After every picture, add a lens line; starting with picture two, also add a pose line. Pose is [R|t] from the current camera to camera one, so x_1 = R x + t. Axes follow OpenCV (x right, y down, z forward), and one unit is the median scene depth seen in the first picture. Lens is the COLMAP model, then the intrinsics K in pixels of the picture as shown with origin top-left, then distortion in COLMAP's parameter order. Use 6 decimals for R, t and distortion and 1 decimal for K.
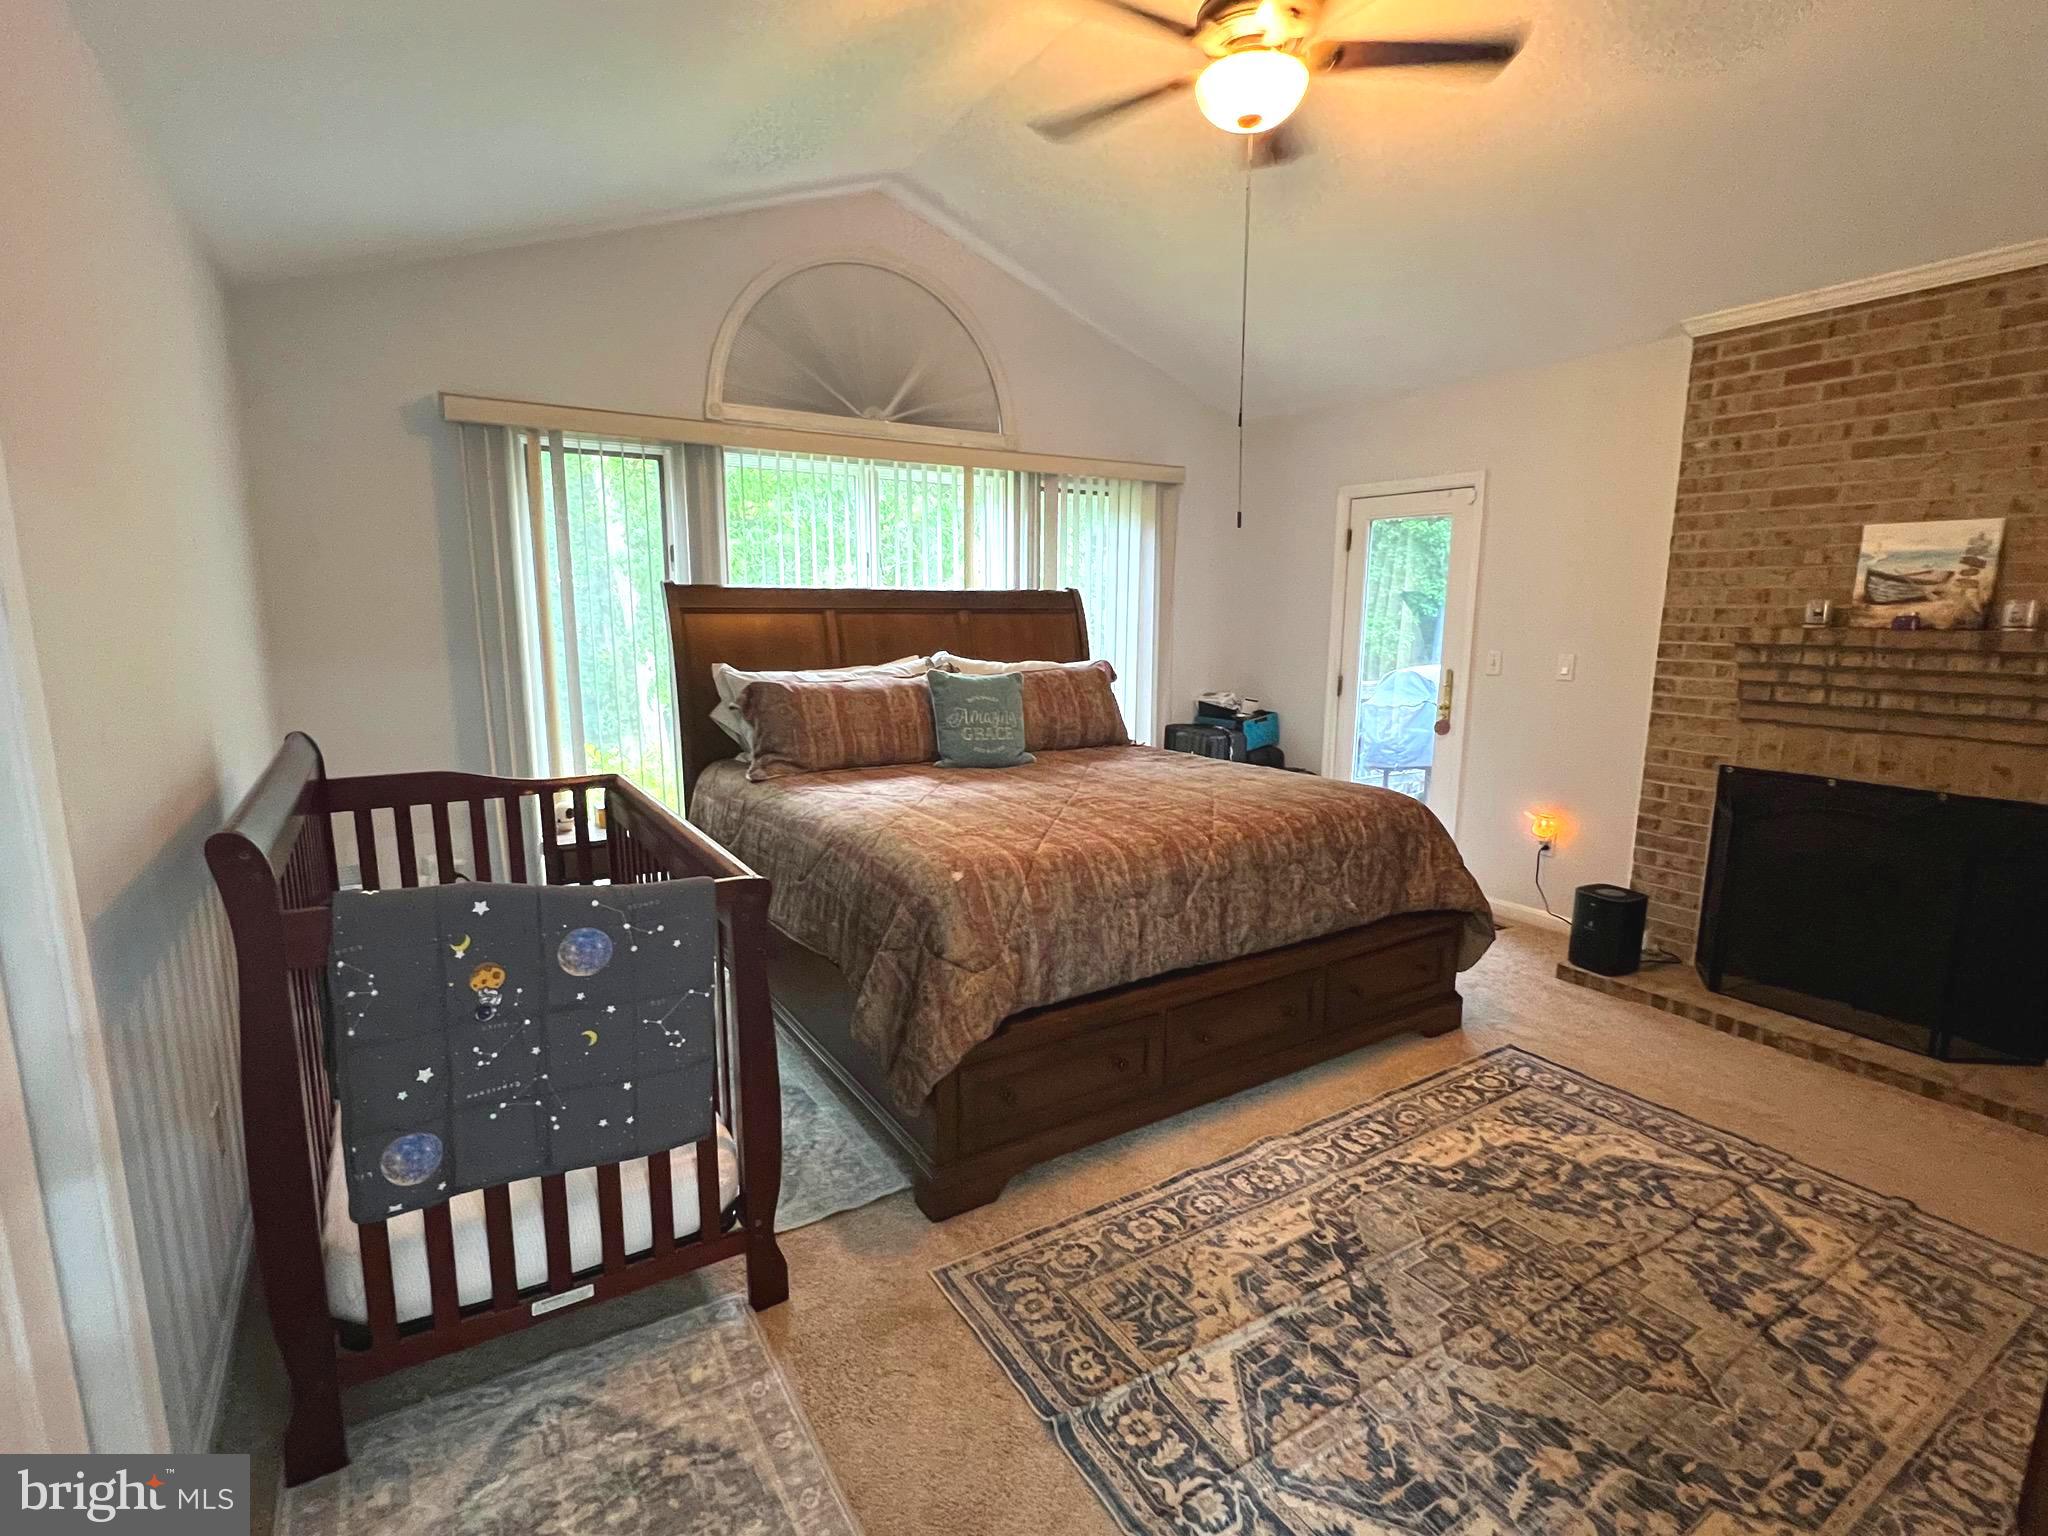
lens RADIAL K [[979.5, 0, 1023.3], [0, 979.5, 771.2], [0, 0, 1]] dist [-0.003266, 0.001201]
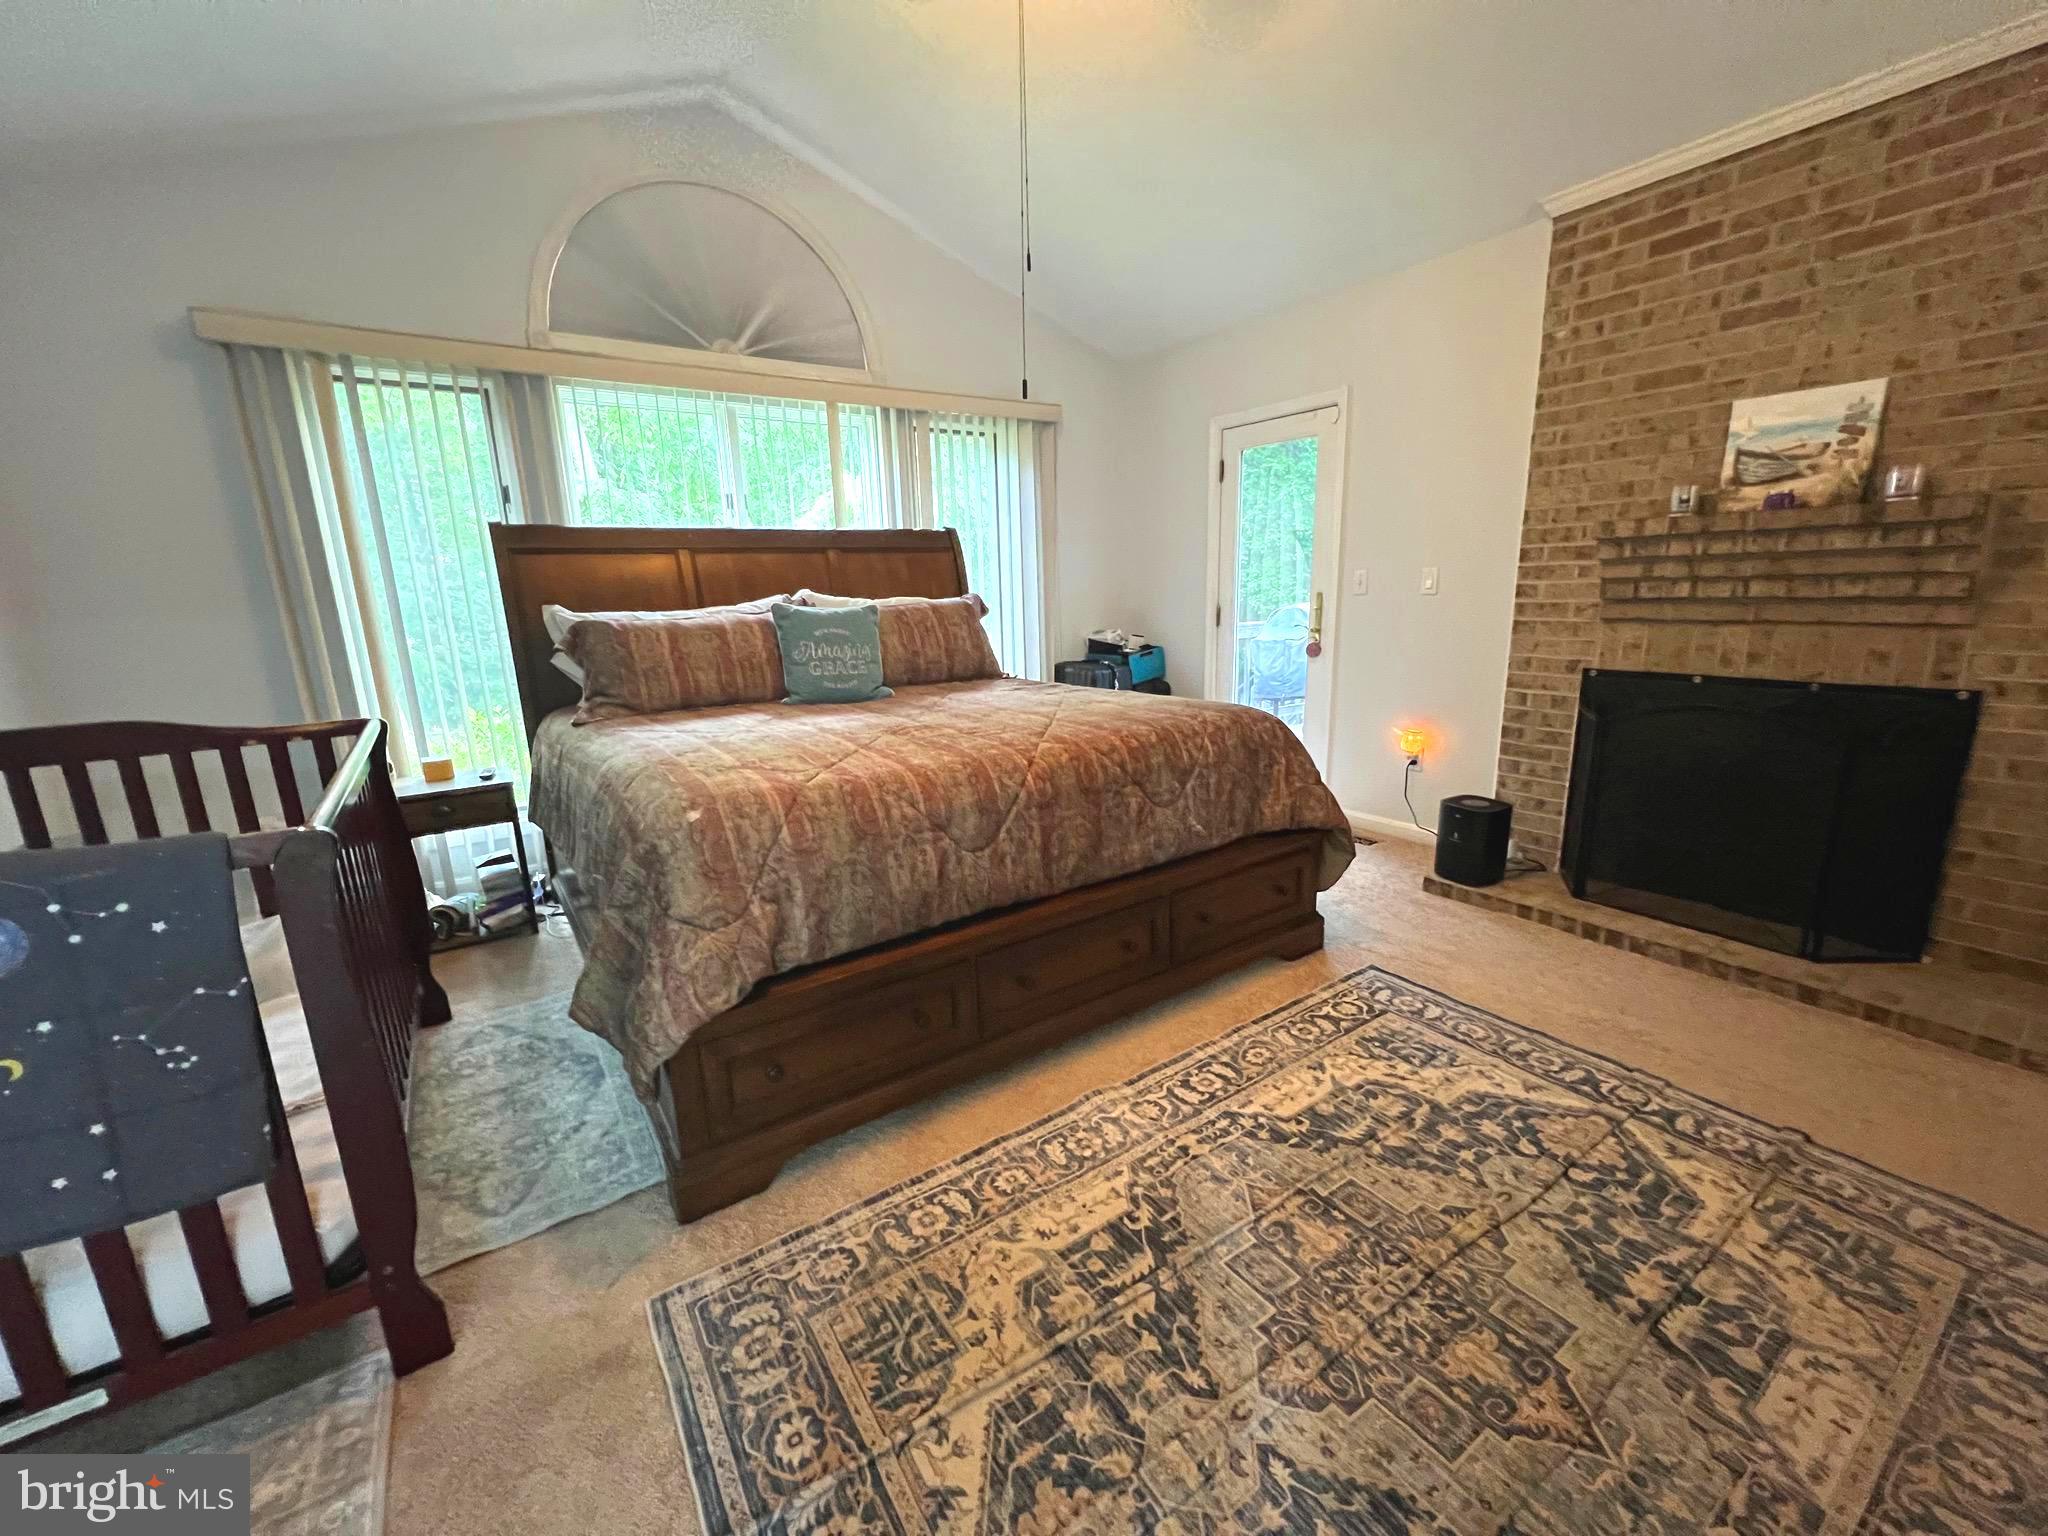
lens RADIAL K [[820.1, 0, 1024.7], [0, 820.1, 769.6], [0, 0, 1]] dist [-0.002214, 0.000520]
pose [[0.998677, -0.043545, 0.027348, 0.167144], [0.042041, 0.997691, 0.053336, 0.036301], [-0.029607, -0.052115, 0.998202, 0.253364]]
